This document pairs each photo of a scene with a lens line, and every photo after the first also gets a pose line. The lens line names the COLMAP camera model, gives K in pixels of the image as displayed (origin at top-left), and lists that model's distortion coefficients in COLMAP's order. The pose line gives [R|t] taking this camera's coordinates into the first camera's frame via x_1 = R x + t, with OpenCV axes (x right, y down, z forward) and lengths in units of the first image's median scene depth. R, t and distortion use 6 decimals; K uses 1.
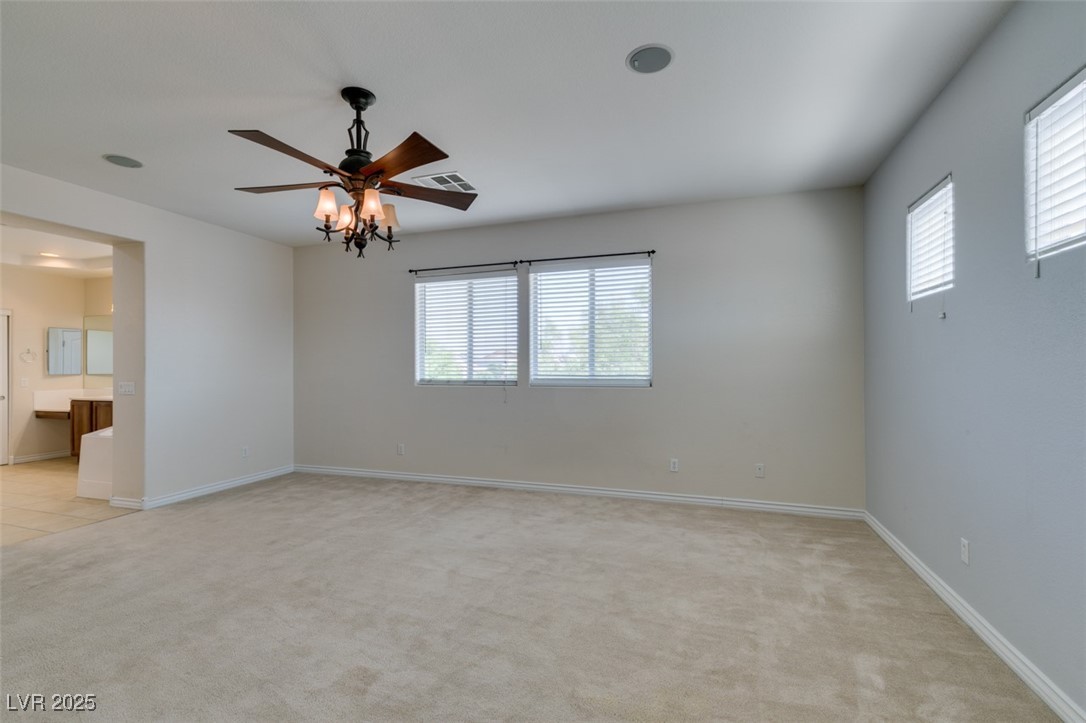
lens RADIAL K [[486.2, 0, 544.6], [0, 486.2, 365.8], [0, 0, 1]] dist [0.001552, -0.001619]
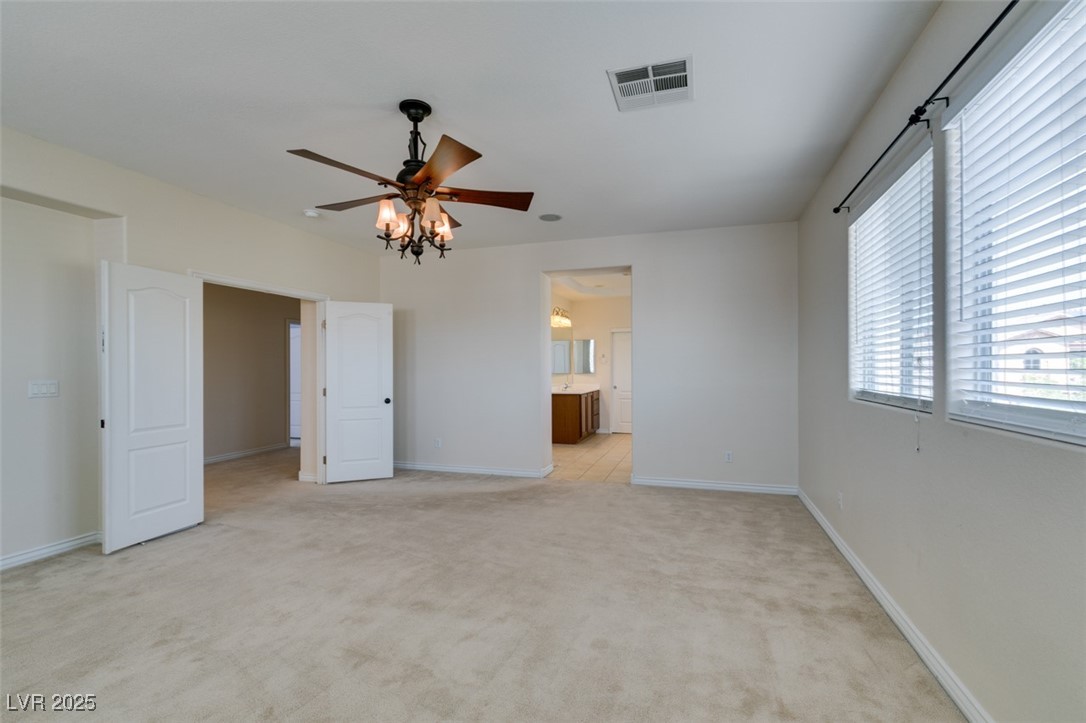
lens RADIAL K [[484.6, 0, 541.0], [0, 484.6, 366.8], [0, 0, 1]] dist [0.002207, 0.000617]
pose [[0.026668, 0.000788, -0.999644, 0.651500], [-0.000020, 1.000000, 0.000788, 0.001037], [0.999644, -0.000001, 0.026668, 1.242087]]
